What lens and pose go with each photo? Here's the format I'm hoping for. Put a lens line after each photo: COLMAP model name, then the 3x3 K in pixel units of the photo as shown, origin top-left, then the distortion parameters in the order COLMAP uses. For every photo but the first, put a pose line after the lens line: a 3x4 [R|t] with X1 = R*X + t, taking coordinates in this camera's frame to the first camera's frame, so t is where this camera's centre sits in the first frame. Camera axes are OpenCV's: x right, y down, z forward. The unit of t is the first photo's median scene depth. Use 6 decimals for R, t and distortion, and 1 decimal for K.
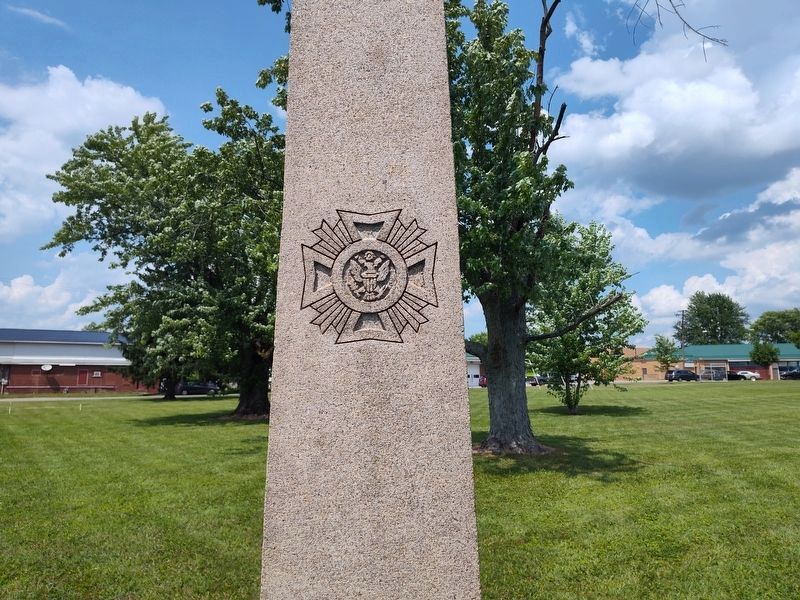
lens RADIAL K [[570.0, 0, 402.4], [0, 570.0, 301.5], [0, 0, 1]] dist [0.065506, -0.051678]
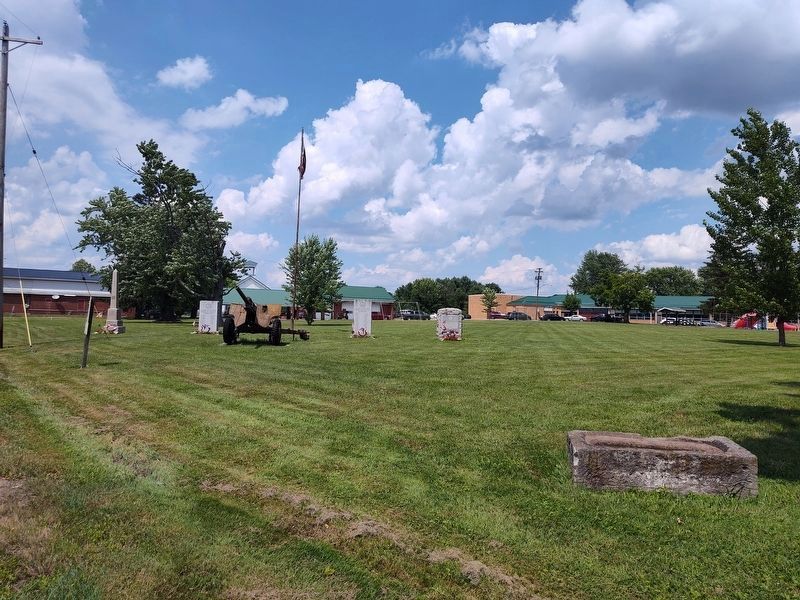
lens RADIAL K [[571.0, 0, 398.3], [0, 571.0, 297.2], [0, 0, 1]] dist [0.013863, -0.003289]
pose [[0.999363, 0.029936, 0.019416, 0.619811], [-0.031670, 0.994856, 0.096217, -0.146189], [-0.016436, -0.096771, 0.995171, -1.273407]]
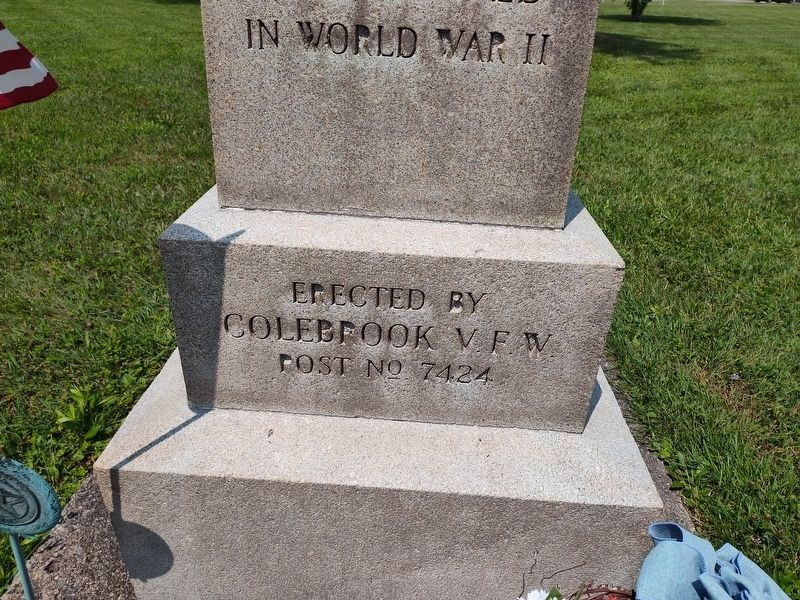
lens RADIAL K [[572.2, 0, 404.0], [0, 572.2, 297.8], [0, 0, 1]] dist [0.040392, -0.003564]
pose [[0.996513, 0.077644, -0.030549, 0.000728], [-0.045378, 0.811570, 0.582490, 0.031810], [0.070019, -0.579072, 0.812264, -0.005094]]
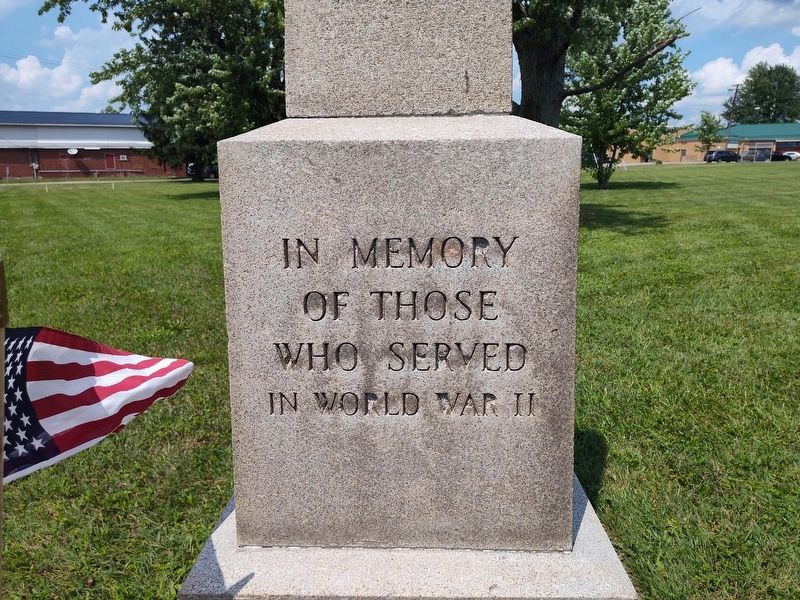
lens RADIAL K [[570.0, 0, 402.4], [0, 570.0, 301.5], [0, 0, 1]] dist [0.065506, -0.051678]
pose [[0.998990, 0.004887, -0.044661, -0.000050], [0.011291, 0.934853, 0.354855, 0.020977], [0.043485, -0.355001, 0.933854, -0.002438]]
